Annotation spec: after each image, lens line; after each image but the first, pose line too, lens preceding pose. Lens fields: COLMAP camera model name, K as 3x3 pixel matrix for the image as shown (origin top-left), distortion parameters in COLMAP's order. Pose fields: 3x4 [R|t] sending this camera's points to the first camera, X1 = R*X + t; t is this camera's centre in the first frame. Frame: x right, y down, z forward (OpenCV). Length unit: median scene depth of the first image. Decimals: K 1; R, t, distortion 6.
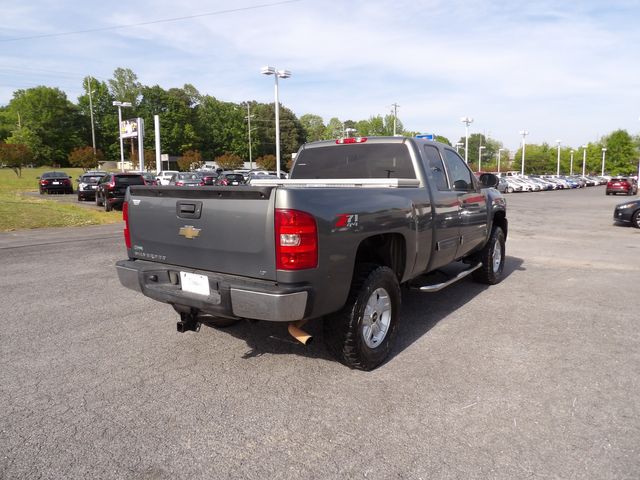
lens RADIAL K [[448.6, 0, 320.8], [0, 448.6, 235.5], [0, 0, 1]] dist [-0.015648, 0.016125]
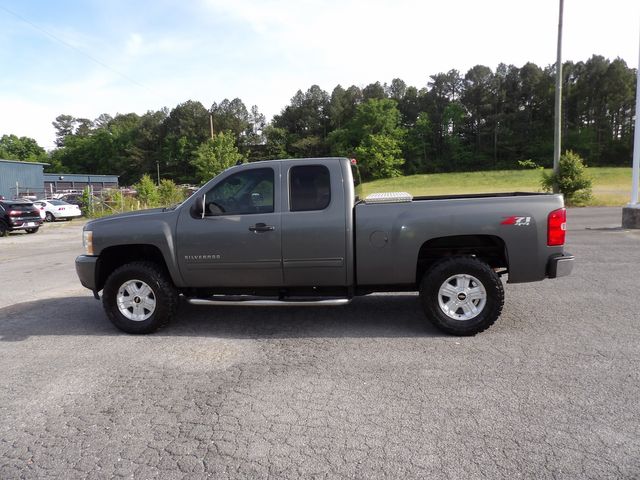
lens RADIAL K [[456.3, 0, 322.4], [0, 456.3, 238.0], [0, 0, 1]] dist [-0.029567, 0.031988]
pose [[-0.459430, -0.072208, 0.885274, -1.180974], [0.137455, 0.978903, 0.151180, -0.257346], [-0.877514, 0.191142, -0.439812, 2.041272]]
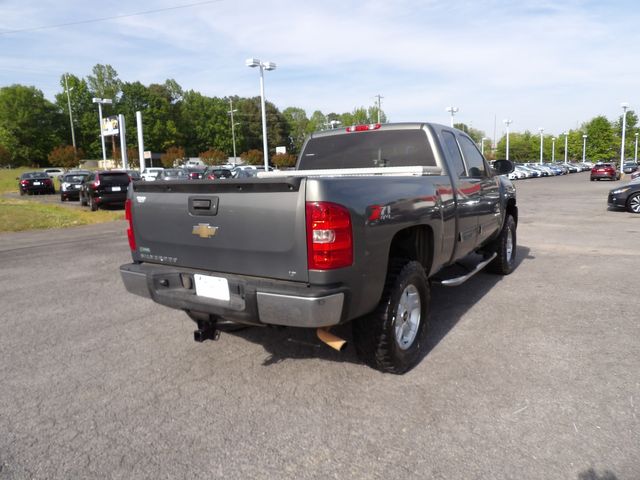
lens RADIAL K [[448.6, 0, 321.8], [0, 448.6, 234.3], [0, 0, 1]] dist [-0.015648, 0.016125]
pose [[0.999018, -0.030657, 0.031977, -0.071491], [0.030278, 0.999466, 0.012273, -0.003296], [-0.032337, -0.011292, 0.999413, 0.075688]]
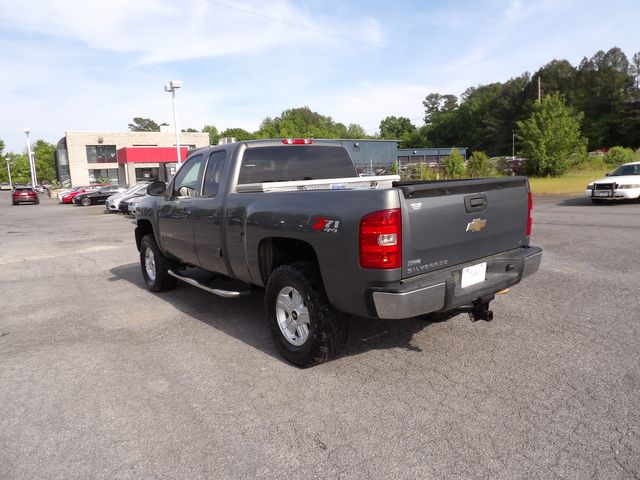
lens RADIAL K [[448.6, 0, 321.5], [0, 448.6, 237.5], [0, 0, 1]] dist [-0.015648, 0.016125]
pose [[0.297481, -0.140061, 0.944398, -1.142424], [0.157939, 0.982771, 0.096002, -0.112881], [-0.941573, 0.120598, 0.314477, 0.840432]]
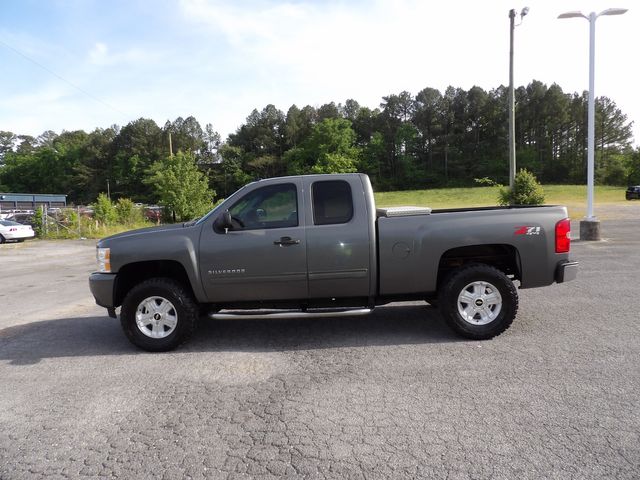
lens RADIAL K [[456.3, 0, 324.3], [0, 456.3, 238.4], [0, 0, 1]] dist [-0.029567, 0.031988]
pose [[-0.549862, -0.030067, 0.834714, -1.120548], [0.139760, 0.981951, 0.127436, -0.275543], [-0.823480, 0.186733, -0.535735, 2.233541]]
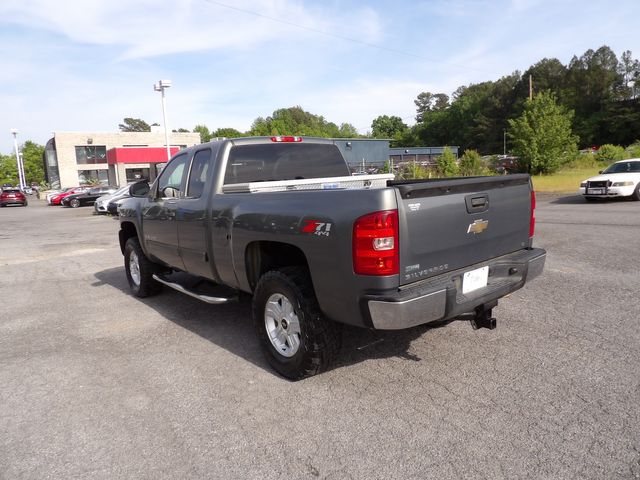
lens RADIAL K [[448.6, 0, 321.3], [0, 448.6, 237.7], [0, 0, 1]] dist [-0.015648, 0.016125]
pose [[0.281569, -0.143974, 0.948678, -1.082339], [0.164809, 0.981243, 0.100001, -0.113279], [-0.945281, 0.128194, 0.300016, 0.855235]]
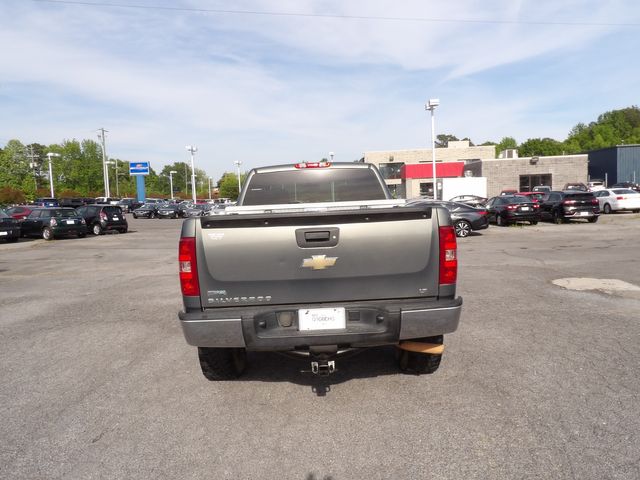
lens RADIAL K [[448.6, 0, 320.7], [0, 448.6, 236.4], [0, 0, 1]] dist [-0.015648, 0.016125]
pose [[0.809305, -0.073570, 0.582764, -0.672008], [0.107817, 0.993875, -0.024258, -0.030818], [-0.577409, 0.082464, 0.812280, 0.216363]]
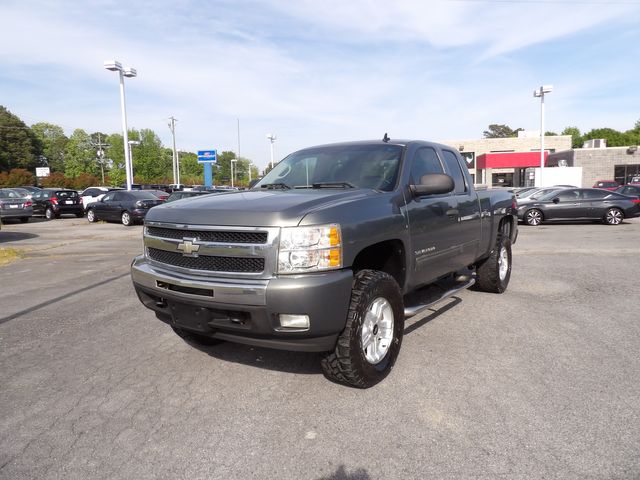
lens RADIAL K [[448.6, 0, 329.1], [0, 448.6, 234.1], [0, 0, 1]] dist [-0.015648, 0.016125]
pose [[0.855164, -0.066109, 0.514124, -1.591928], [0.086211, 0.996159, -0.015308, -0.072856], [-0.511138, 0.057414, 0.857579, 0.748402]]
